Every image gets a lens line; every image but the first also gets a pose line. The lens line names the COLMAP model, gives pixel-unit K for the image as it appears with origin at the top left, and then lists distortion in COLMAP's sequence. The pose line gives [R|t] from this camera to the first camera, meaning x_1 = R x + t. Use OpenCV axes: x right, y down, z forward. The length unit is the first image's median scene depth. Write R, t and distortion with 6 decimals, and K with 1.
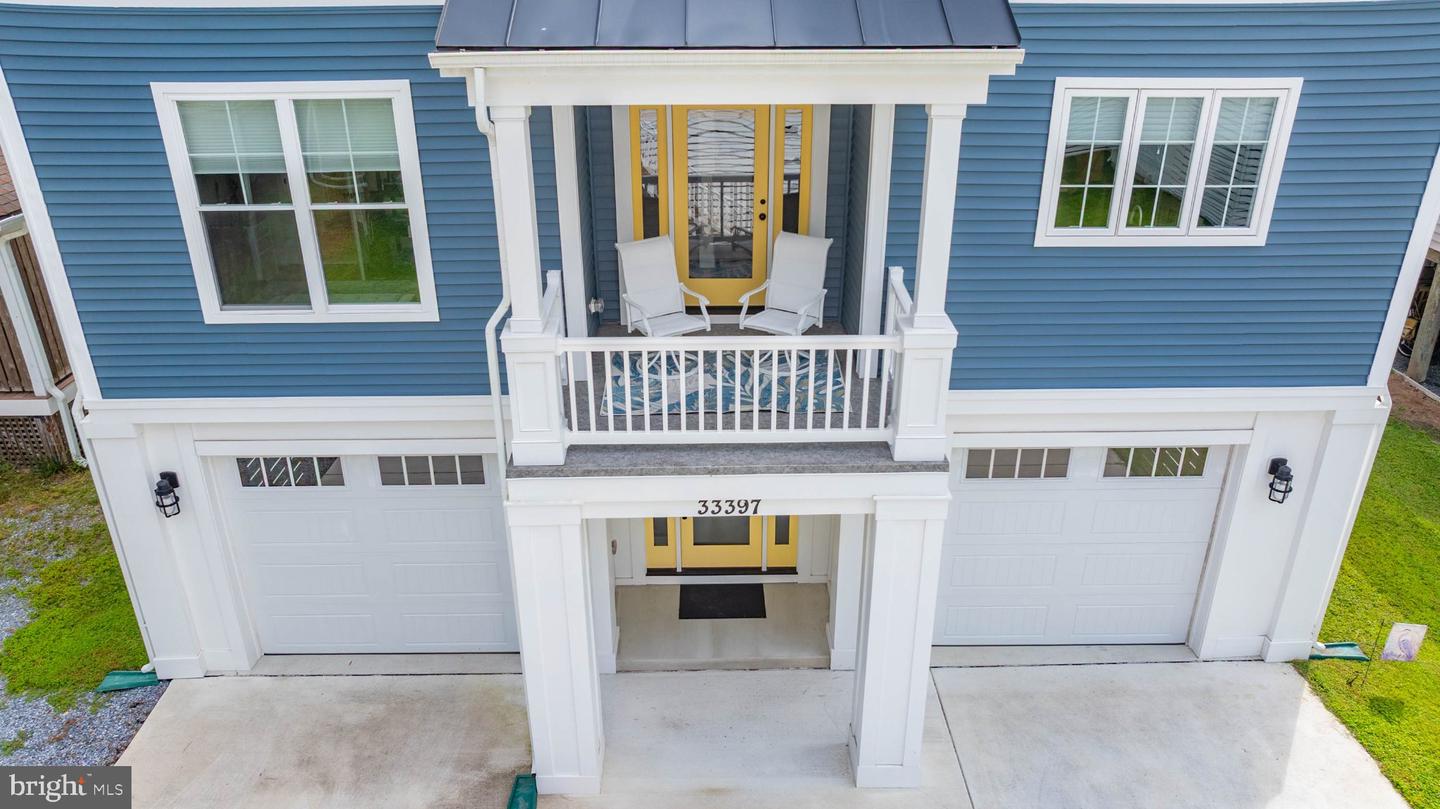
lens RADIAL K [[1023.7, 0, 720.0], [0, 1023.7, 404.5], [0, 0, 1]] dist [-0.024735, 0.004406]
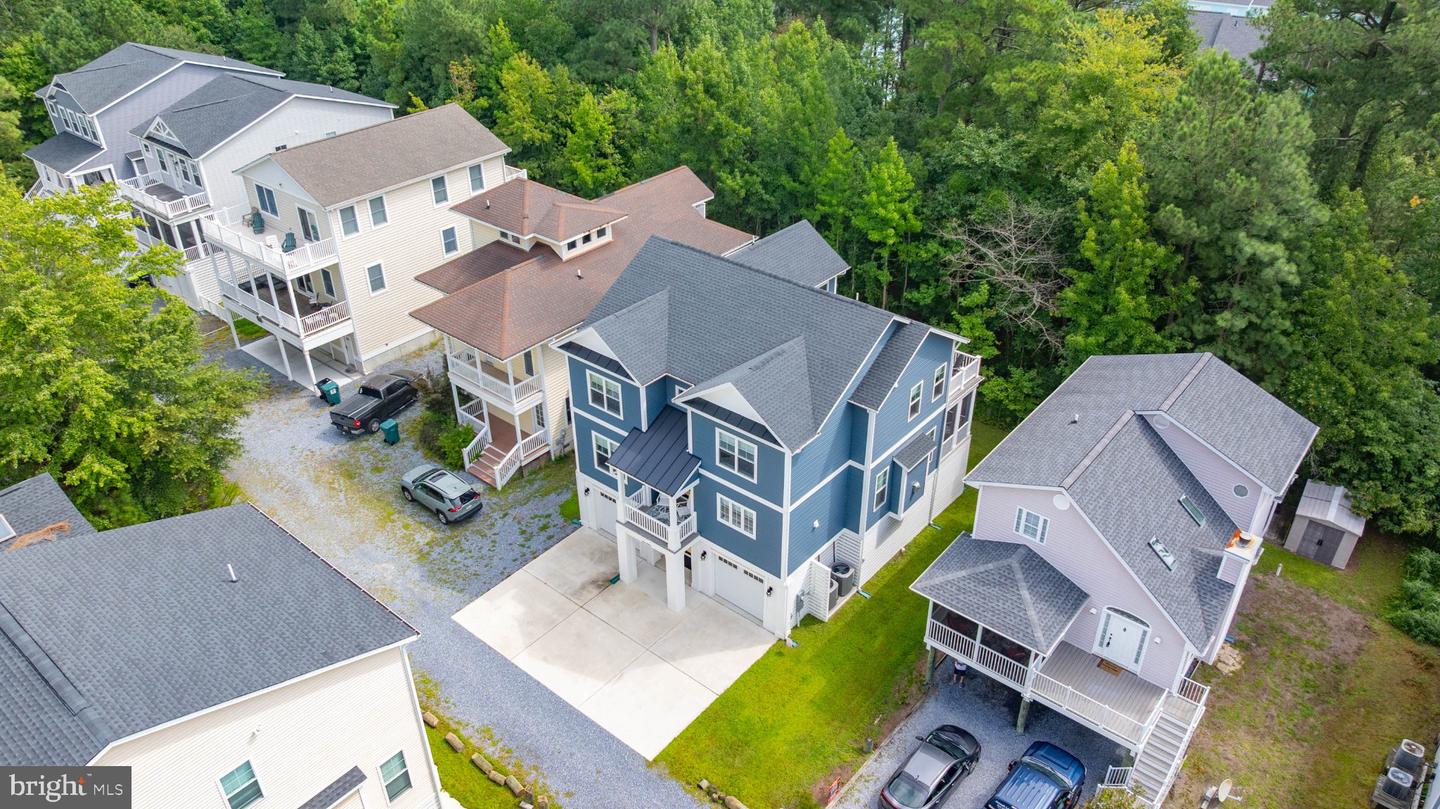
lens RADIAL K [[1006.9, 0, 719.6], [0, 1006.9, 400.4], [0, 0, 1]] dist [-0.022248, 0.005954]
pose [[0.755042, 0.341306, -0.559841, 2.578767], [-0.273990, 0.939952, 0.203517, -1.533157], [0.595685, -0.000273, 0.803218, -2.590463]]
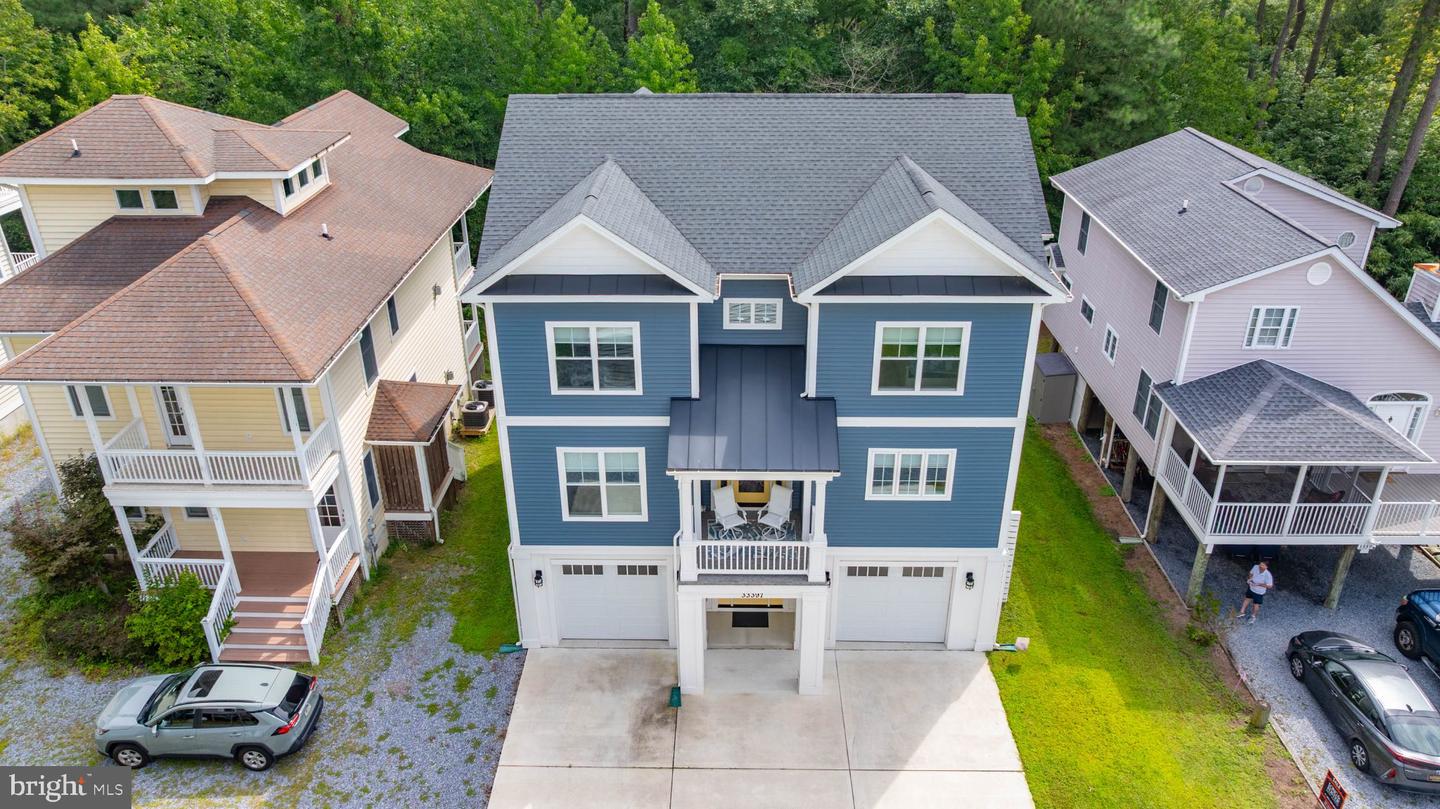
lens RADIAL K [[1011.4, 0, 718.3], [0, 1011.4, 402.8], [0, 0, 1]] dist [-0.024686, 0.003252]
pose [[0.999304, 0.012999, -0.034958, 0.004084], [-0.012088, 0.999586, 0.026126, -0.450865], [0.035283, -0.025685, 0.999047, -1.614194]]
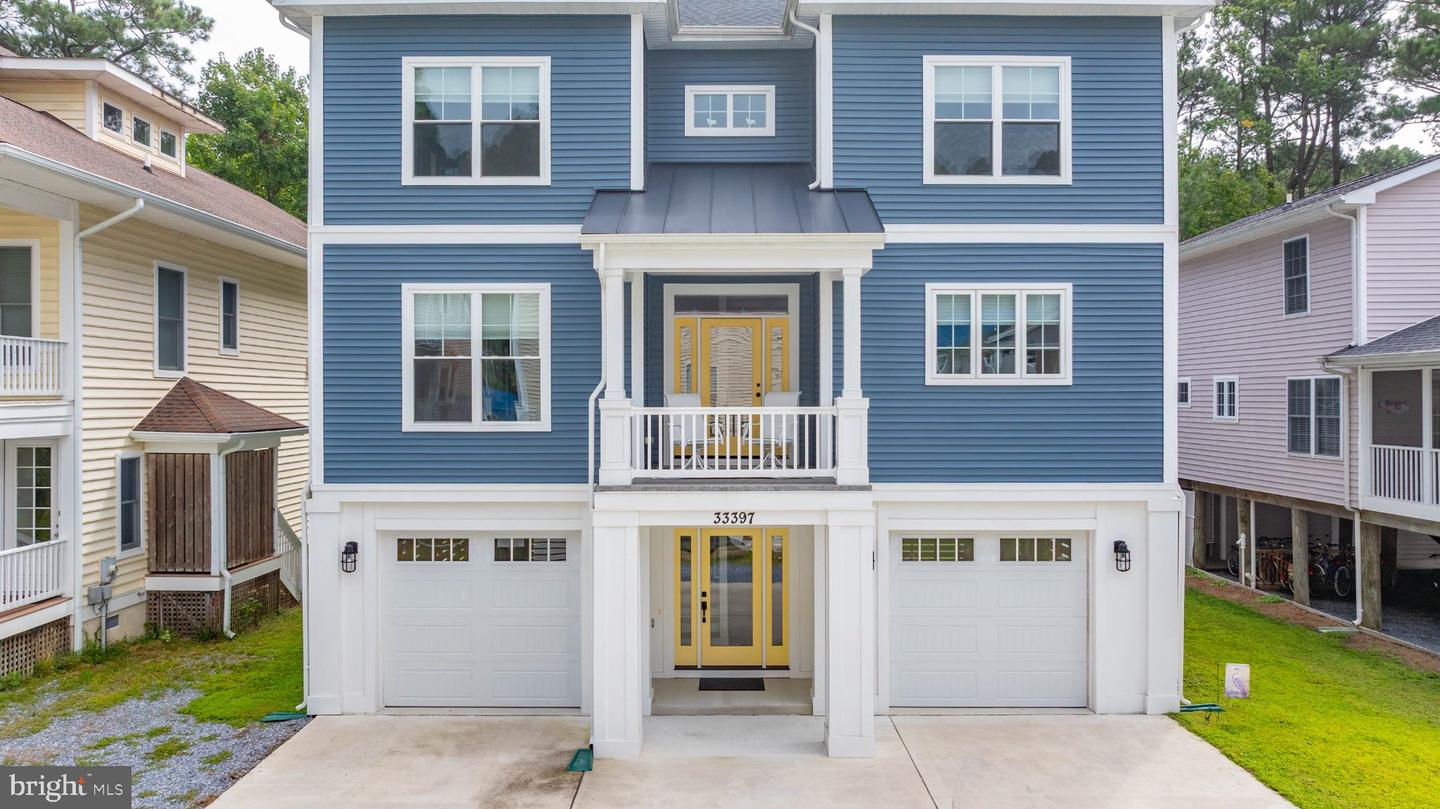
lens RADIAL K [[1018.1, 0, 719.9], [0, 1018.1, 401.7], [0, 0, 1]] dist [-0.021632, 0.003149]
pose [[0.999780, 0.000466, -0.020974, 0.017263], [-0.009291, 0.906216, -0.422714, 0.511292], [0.018810, 0.422816, 0.906020, -0.412674]]
